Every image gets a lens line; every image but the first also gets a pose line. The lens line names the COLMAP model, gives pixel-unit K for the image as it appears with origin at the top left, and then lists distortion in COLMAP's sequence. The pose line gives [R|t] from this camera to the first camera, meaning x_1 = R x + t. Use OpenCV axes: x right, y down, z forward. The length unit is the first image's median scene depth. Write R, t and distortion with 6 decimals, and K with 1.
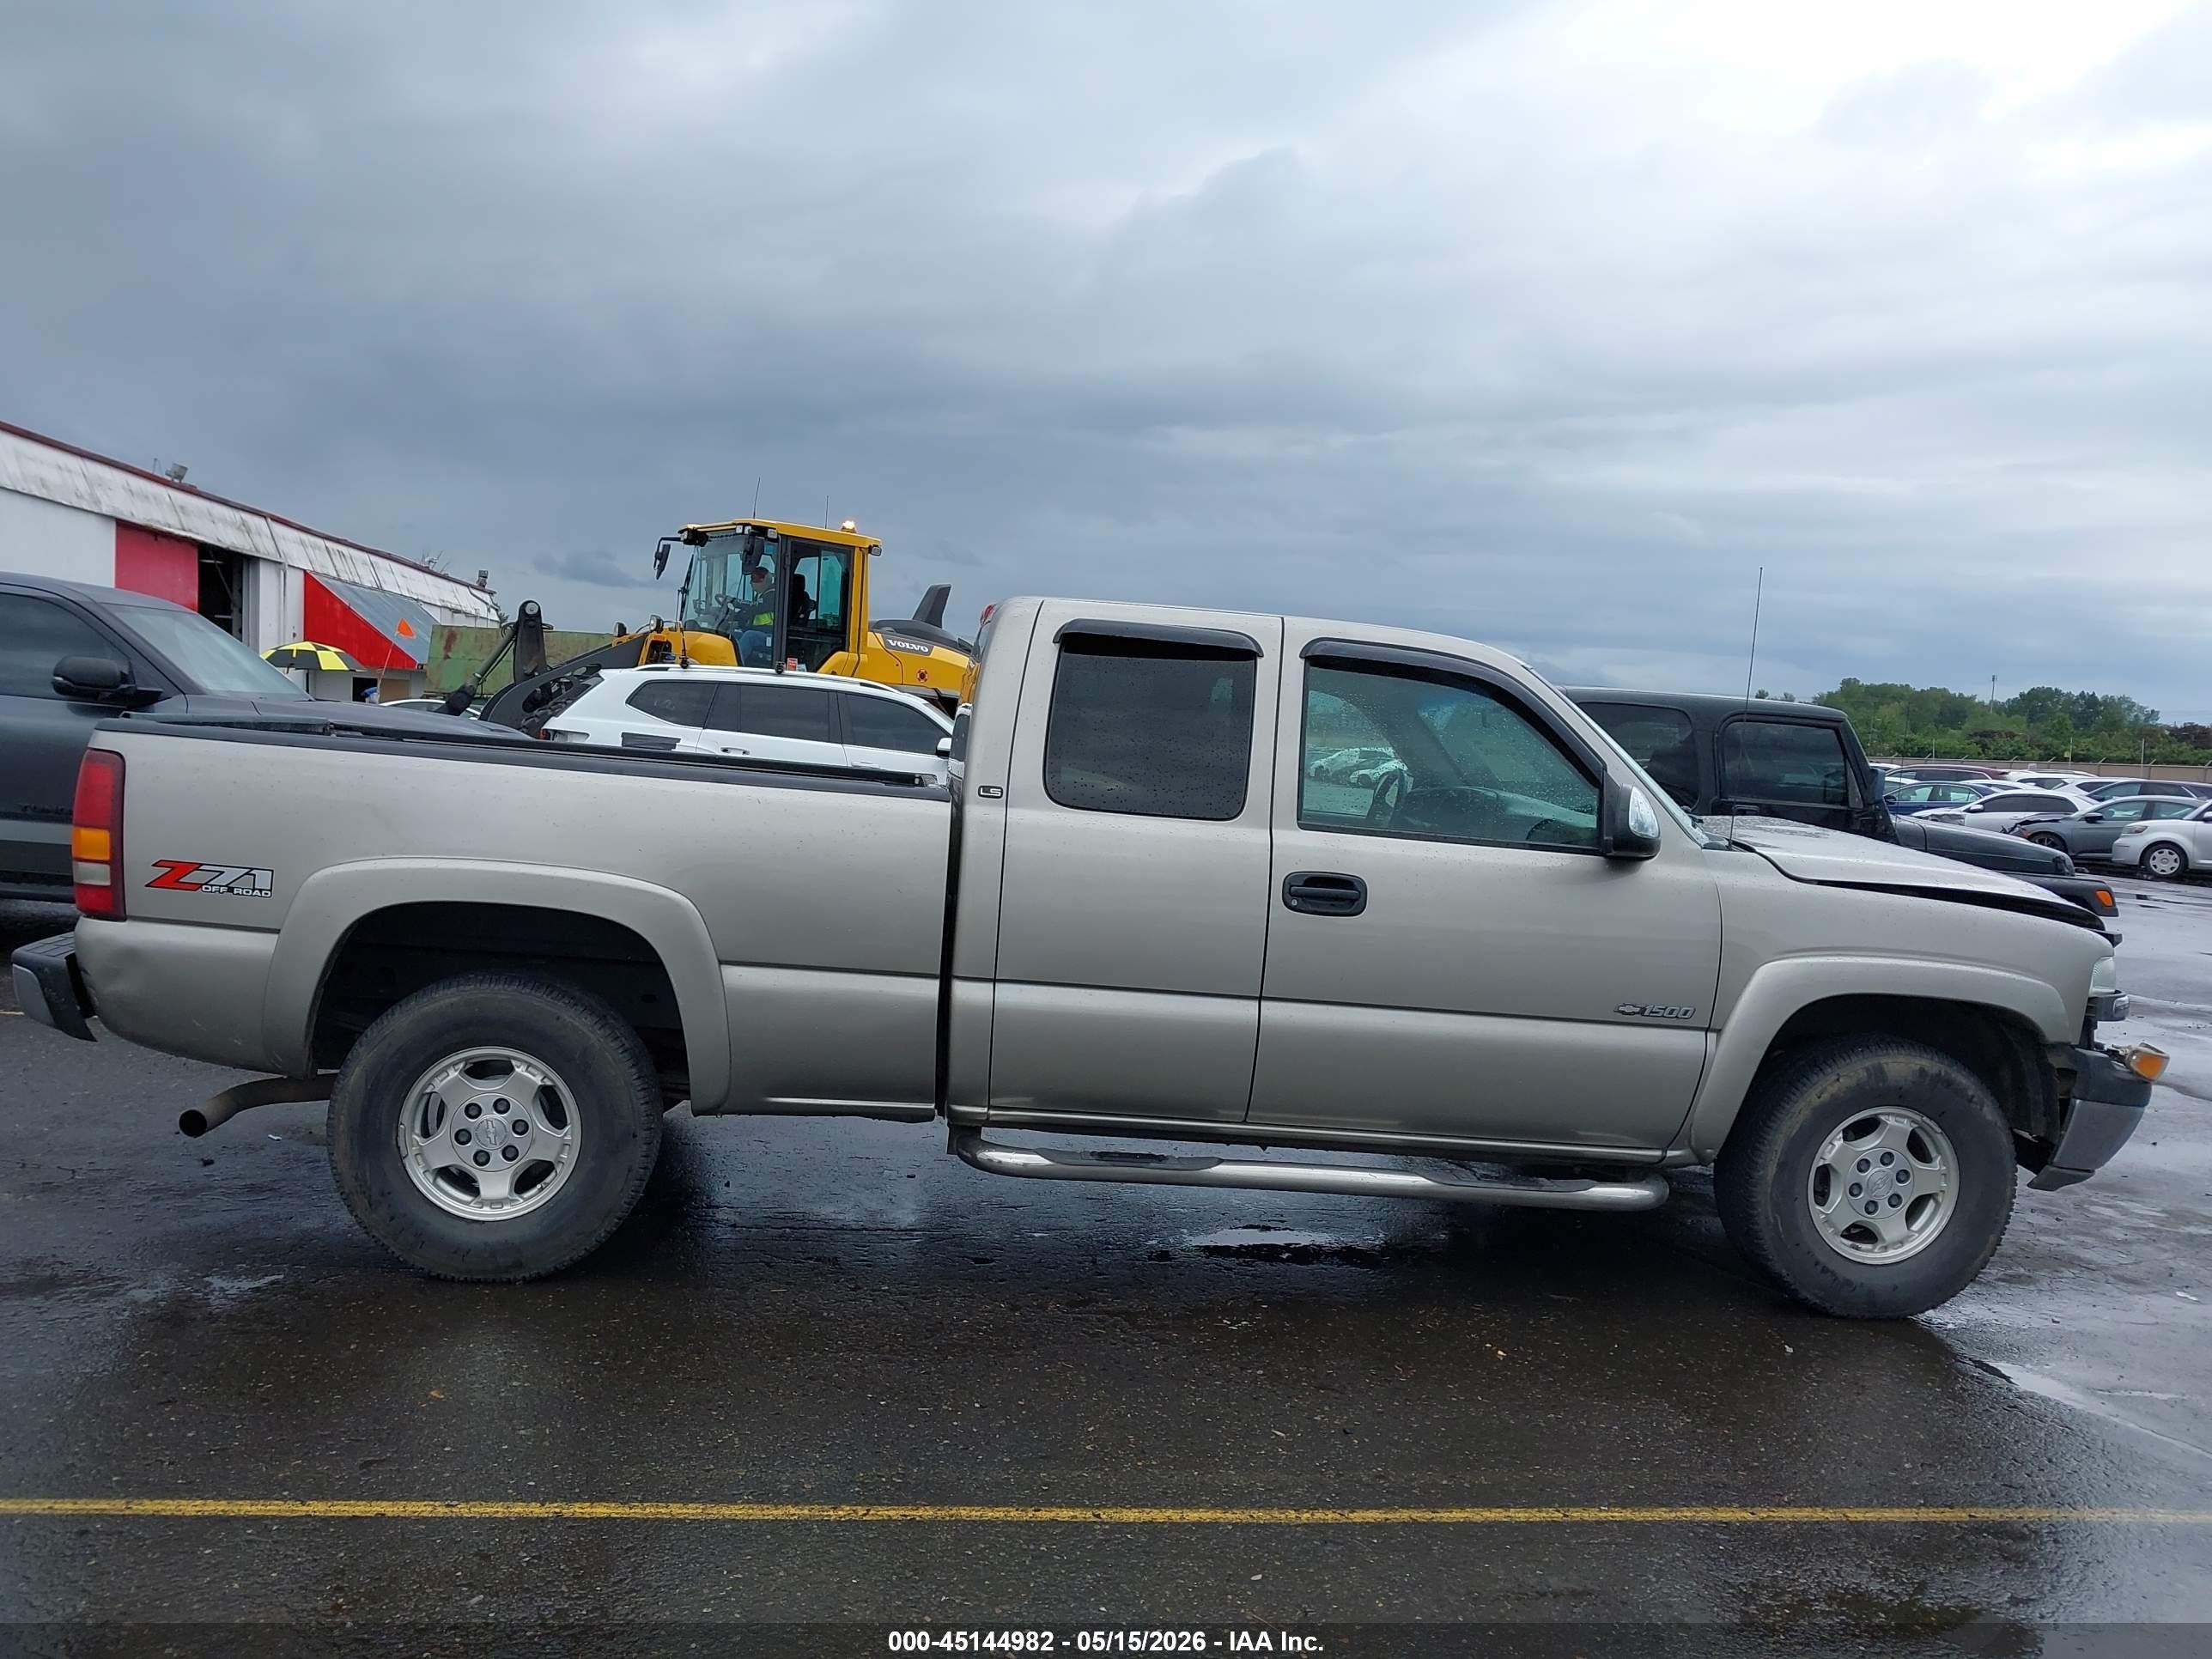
lens RADIAL K [[1765.3, 0, 1098.3], [0, 1765.3, 837.5], [0, 0, 1]] dist [0.069545, -0.086983]
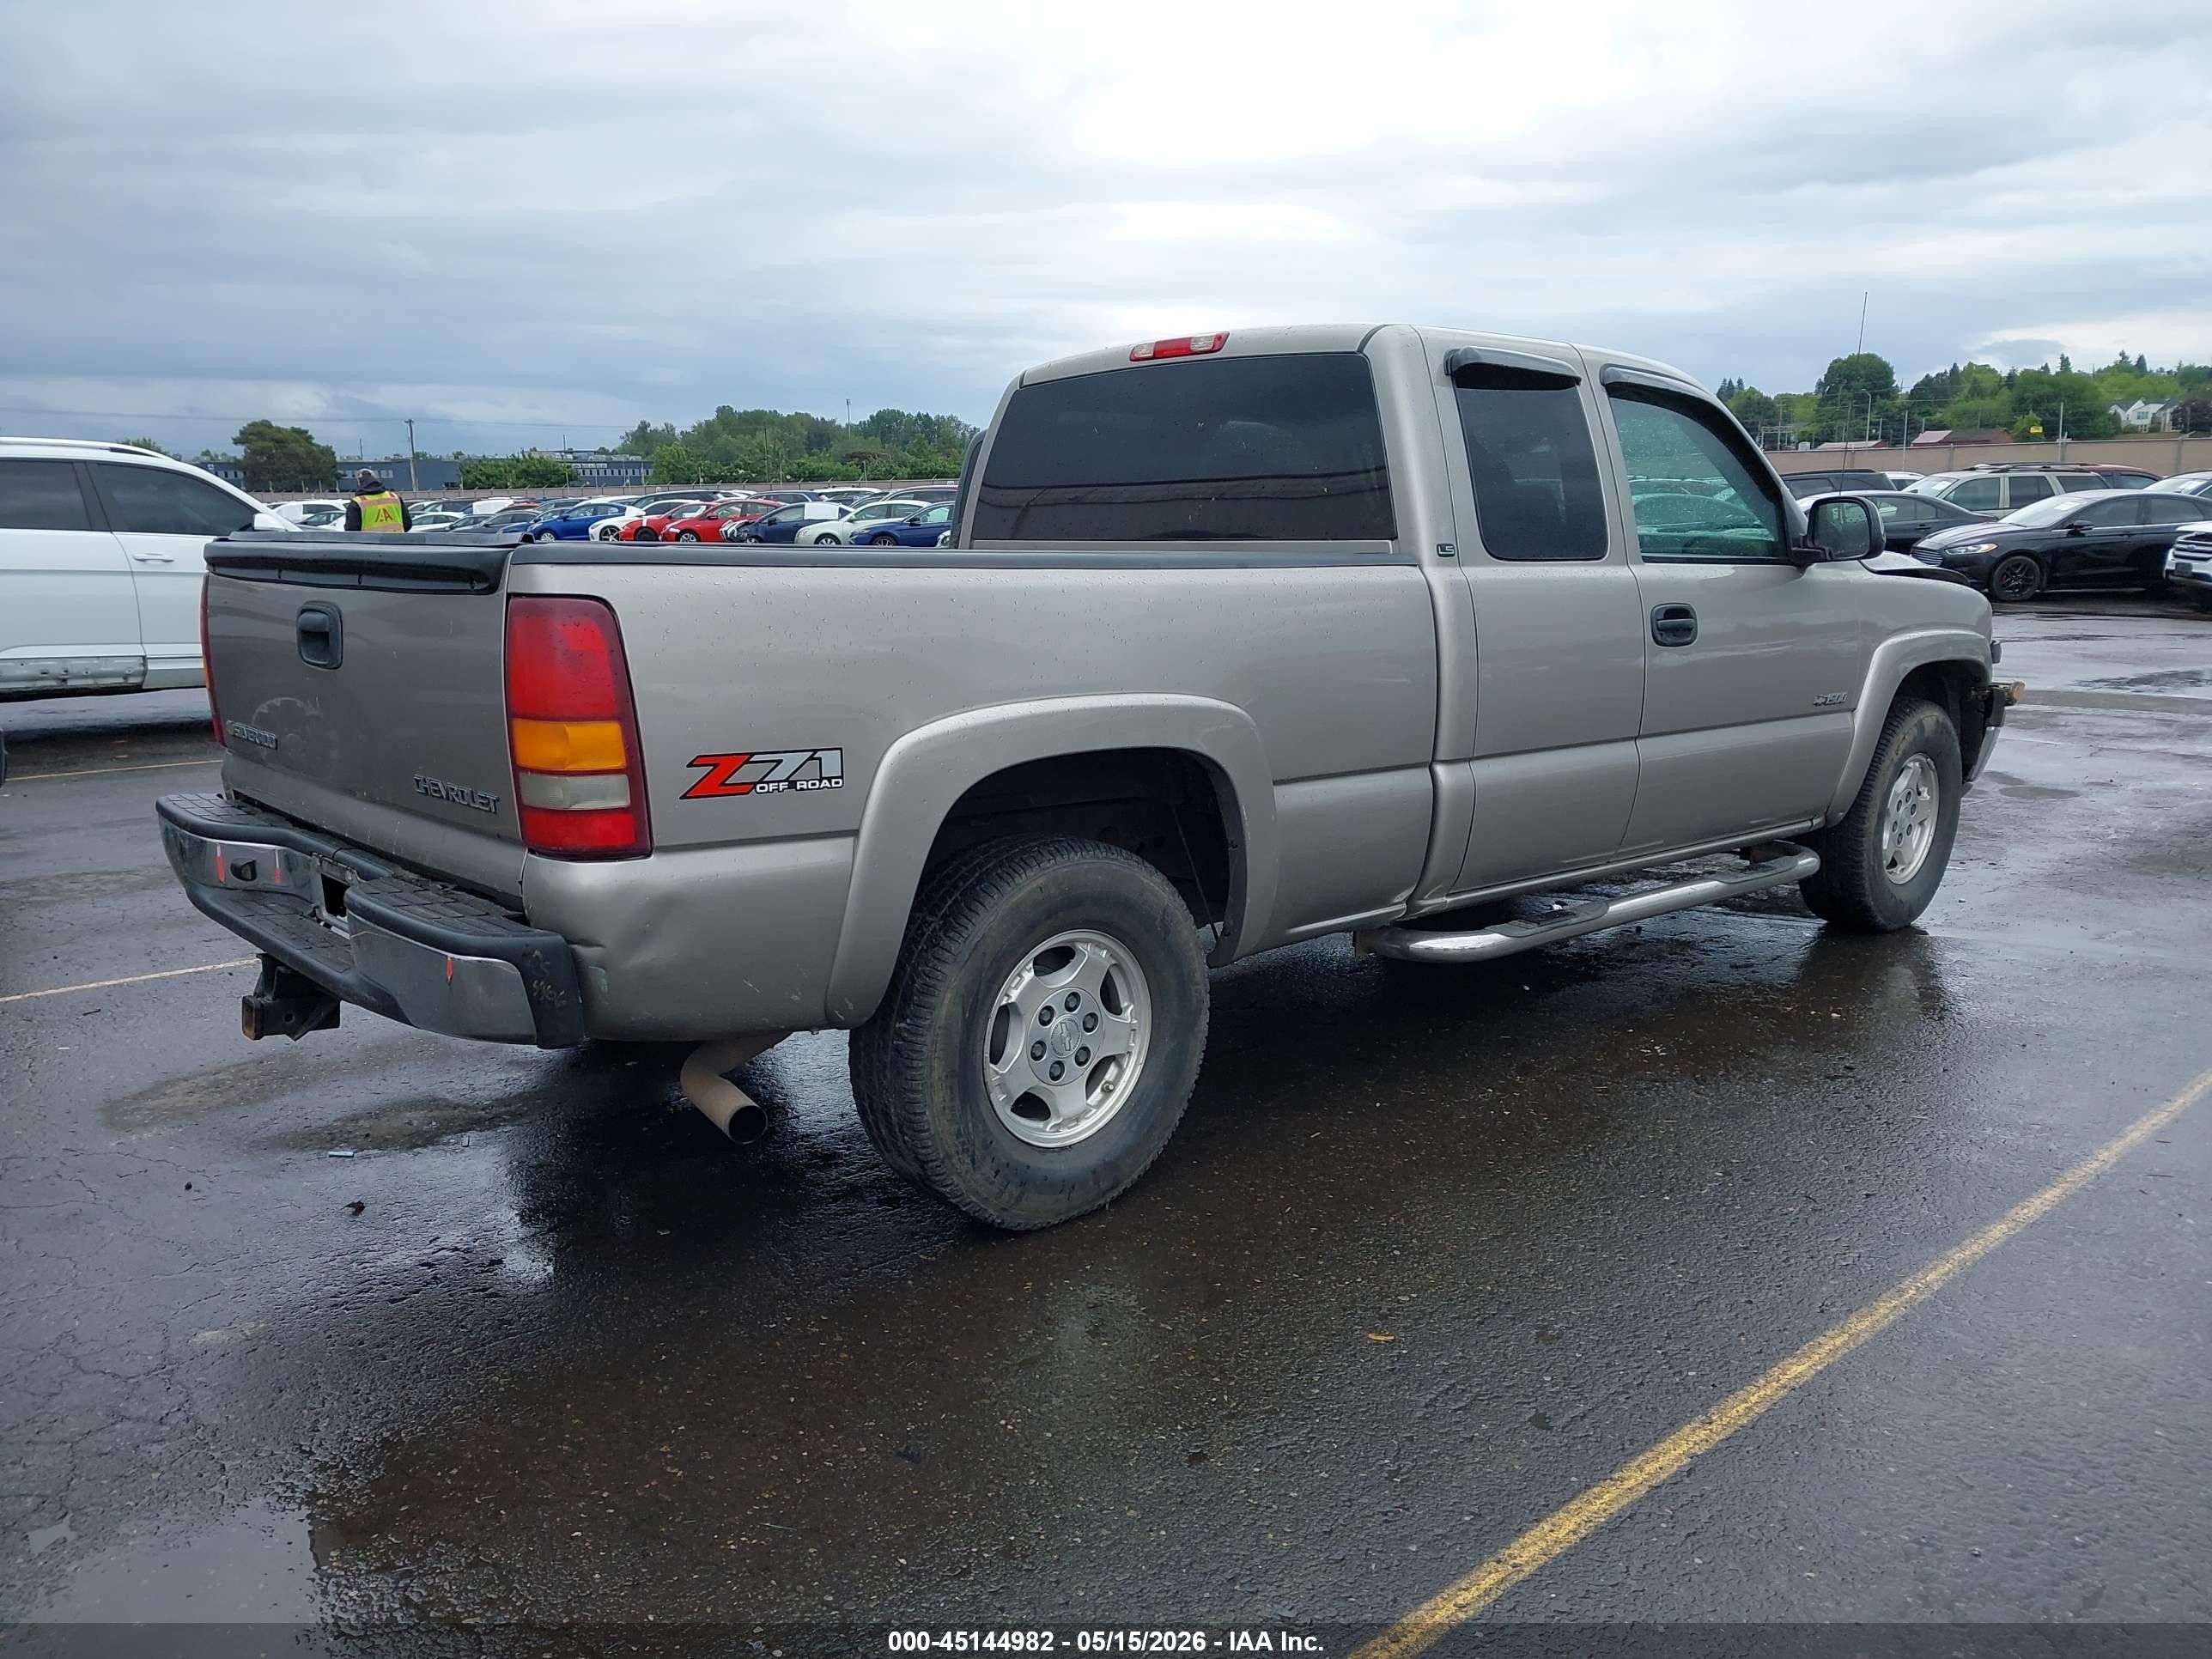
lens RADIAL K [[1763.0, 0, 1073.8], [0, 1763.0, 828.6], [0, 0, 1]] dist [0.106978, -0.148925]
pose [[0.808337, -0.168937, 0.563960, -0.760923], [0.088219, 0.981886, 0.167683, -0.057645], [-0.582072, -0.085792, 0.808598, 0.362763]]
